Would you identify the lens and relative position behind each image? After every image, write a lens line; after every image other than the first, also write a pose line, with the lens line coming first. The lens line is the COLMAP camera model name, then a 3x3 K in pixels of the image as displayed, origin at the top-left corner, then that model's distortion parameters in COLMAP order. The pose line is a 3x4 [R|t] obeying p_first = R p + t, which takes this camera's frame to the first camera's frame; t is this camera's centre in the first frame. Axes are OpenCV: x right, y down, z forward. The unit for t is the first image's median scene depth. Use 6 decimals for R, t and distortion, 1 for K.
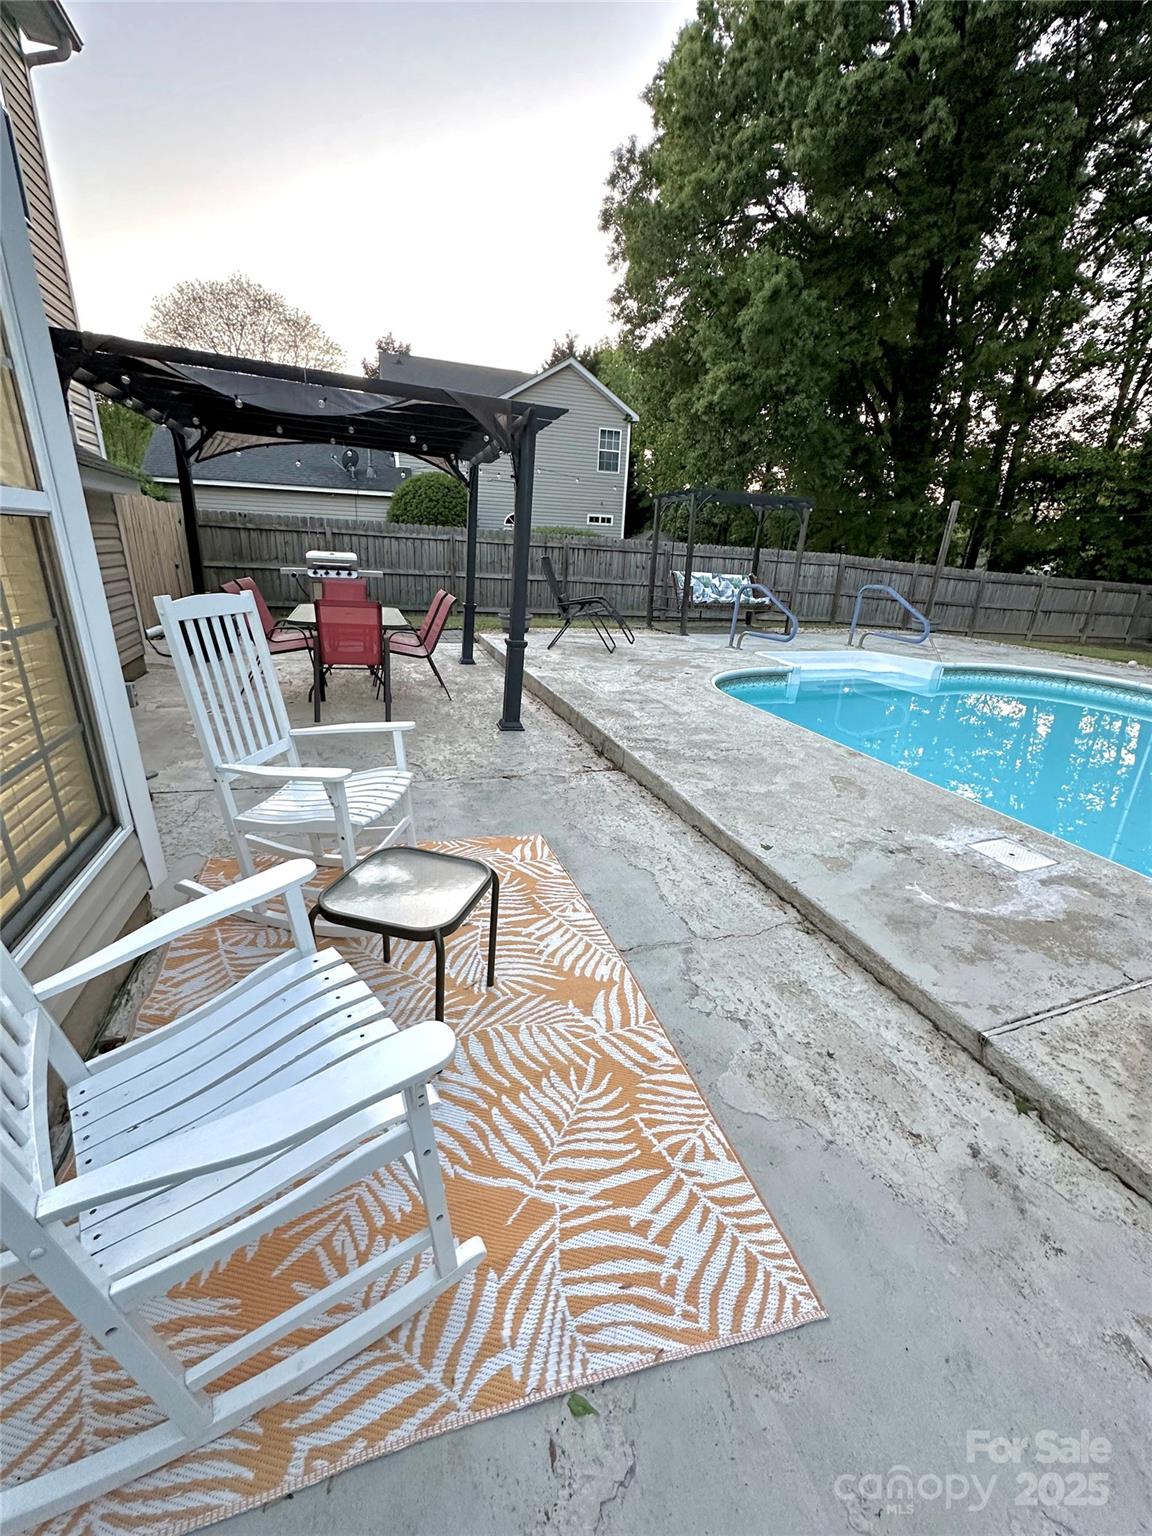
lens RADIAL K [[612.1, 0, 579.3], [0, 612.1, 766.0], [0, 0, 1]] dist [0.000534, -0.000009]
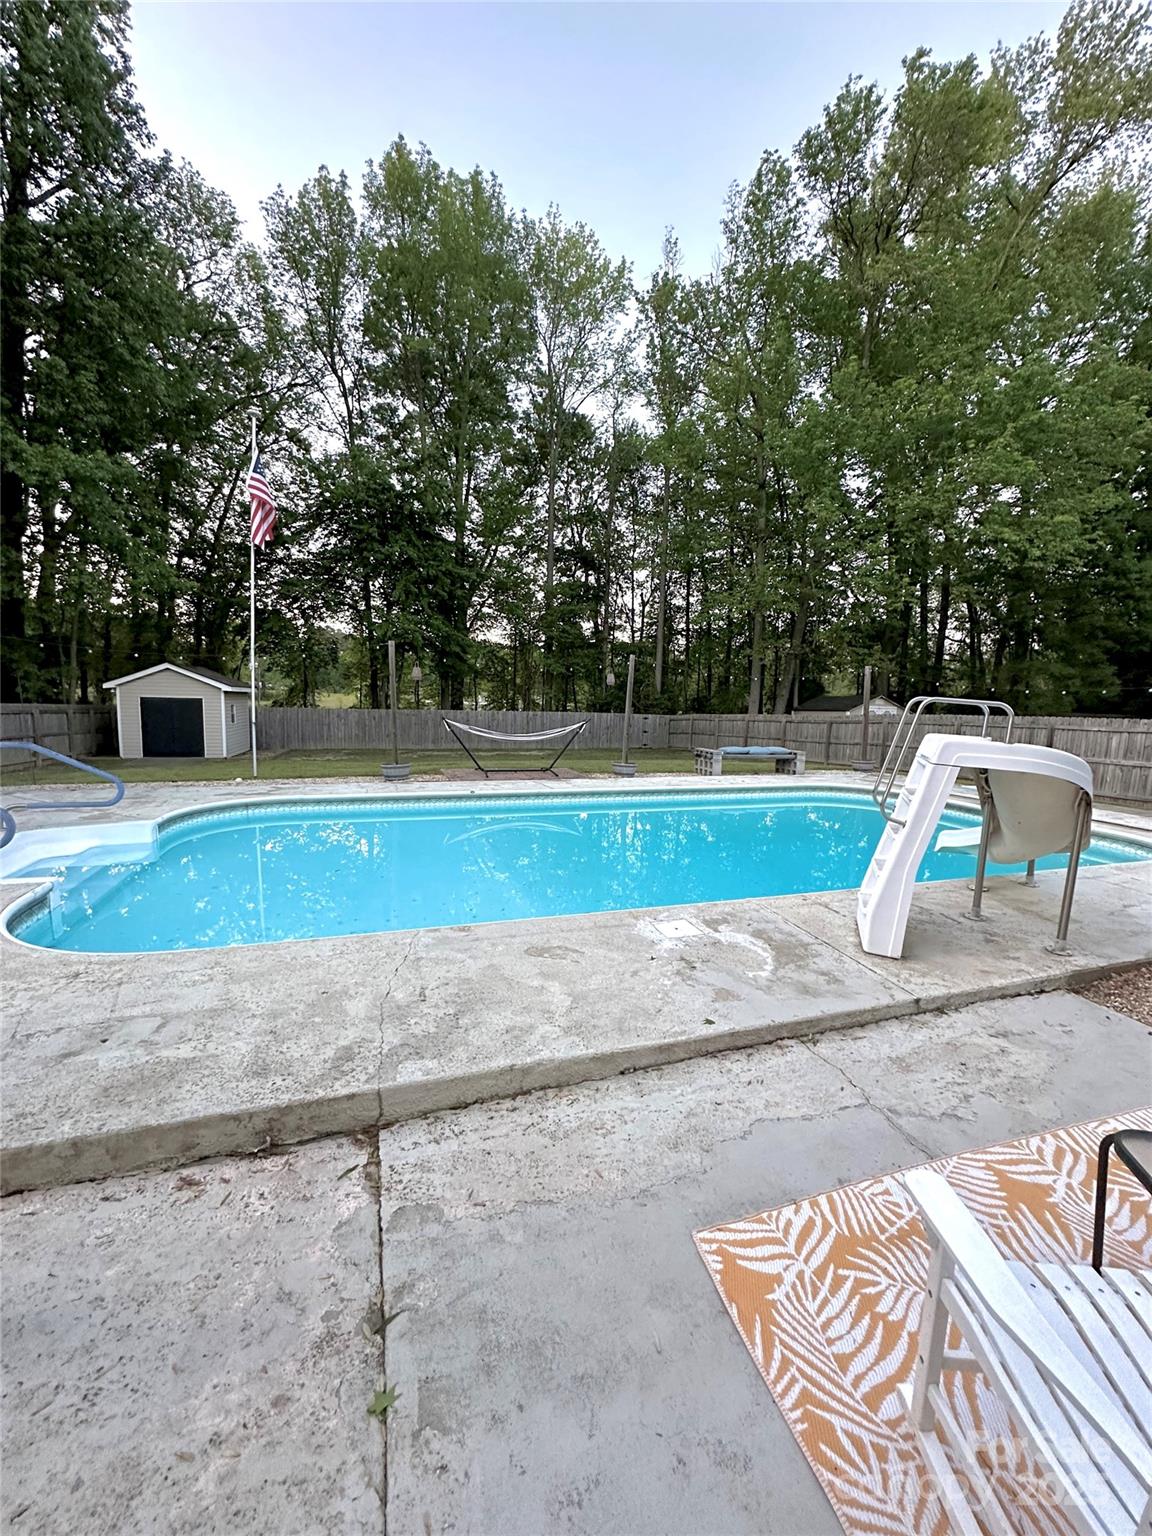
lens RADIAL K [[612.1, 0, 579.1], [0, 612.1, 768.9], [0, 0, 1]] dist [0.000534, -0.000009]
pose [[0.010320, -0.158550, 0.987297, -0.522520], [0.314628, 0.937717, 0.147299, -0.394143], [-0.949159, 0.309111, 0.059562, 0.823796]]
